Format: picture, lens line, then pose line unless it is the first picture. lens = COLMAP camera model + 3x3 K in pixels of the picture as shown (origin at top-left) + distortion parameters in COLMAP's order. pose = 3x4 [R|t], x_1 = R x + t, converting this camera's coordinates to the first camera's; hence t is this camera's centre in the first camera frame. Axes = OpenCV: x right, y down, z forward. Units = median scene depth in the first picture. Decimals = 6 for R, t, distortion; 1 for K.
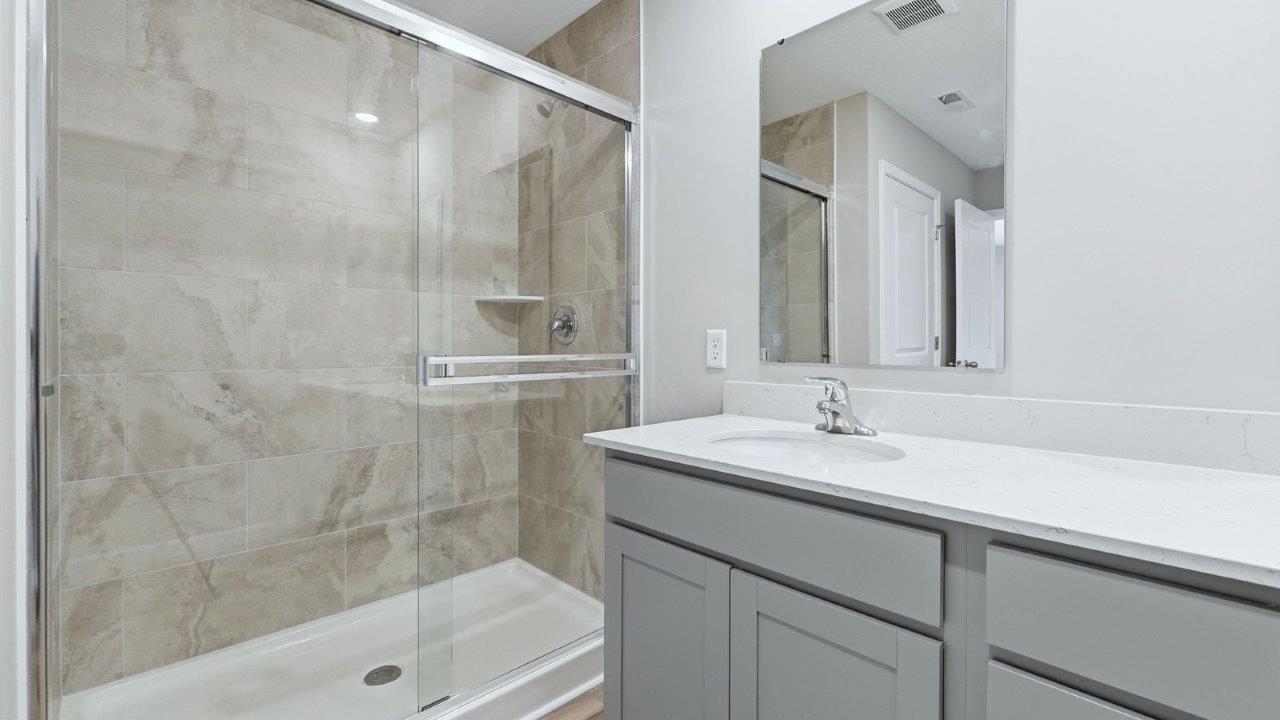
lens RADIAL K [[535.2, 0, 636.9], [0, 535.2, 351.3], [0, 0, 1]] dist [-0.000840, -0.000067]
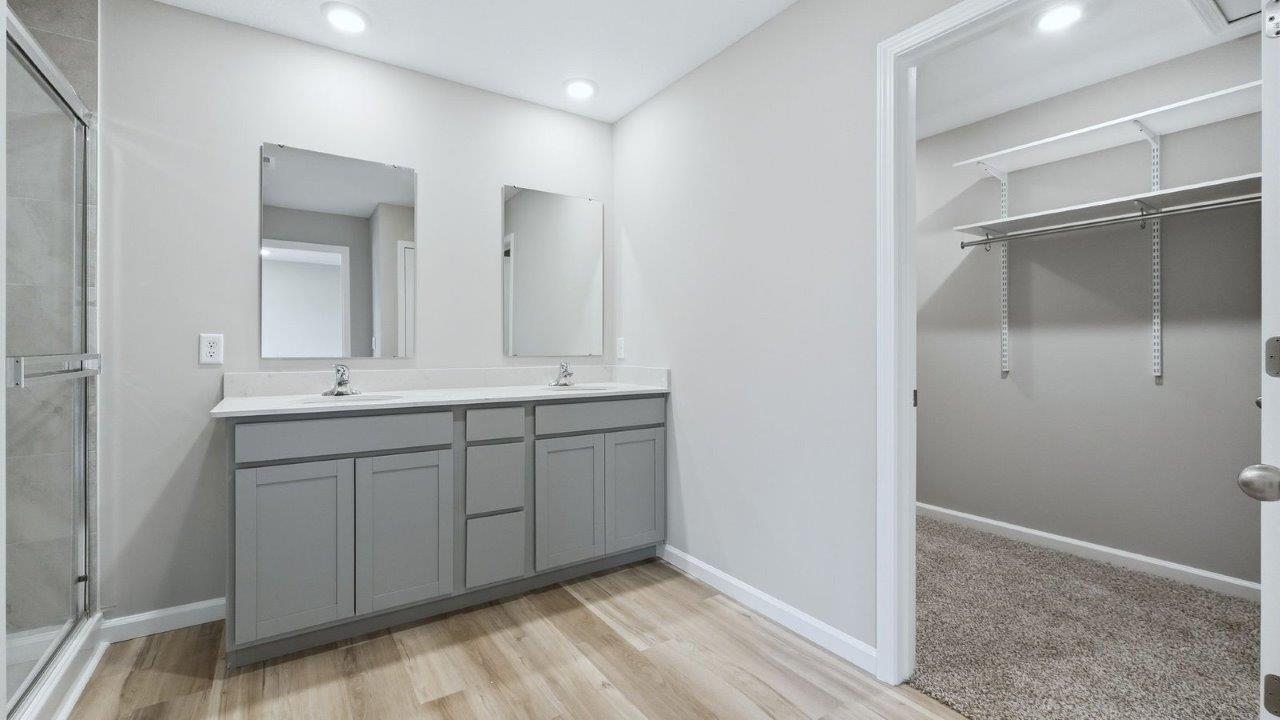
lens RADIAL K [[535.2, 0, 636.7], [0, 535.2, 351.9], [0, 0, 1]] dist [-0.000840, -0.000067]
pose [[0.145574, -0.013619, 0.989254, -0.969927], [0.004480, 0.999904, 0.013107, -0.009342], [-0.989337, 0.002524, 0.145621, -0.192030]]
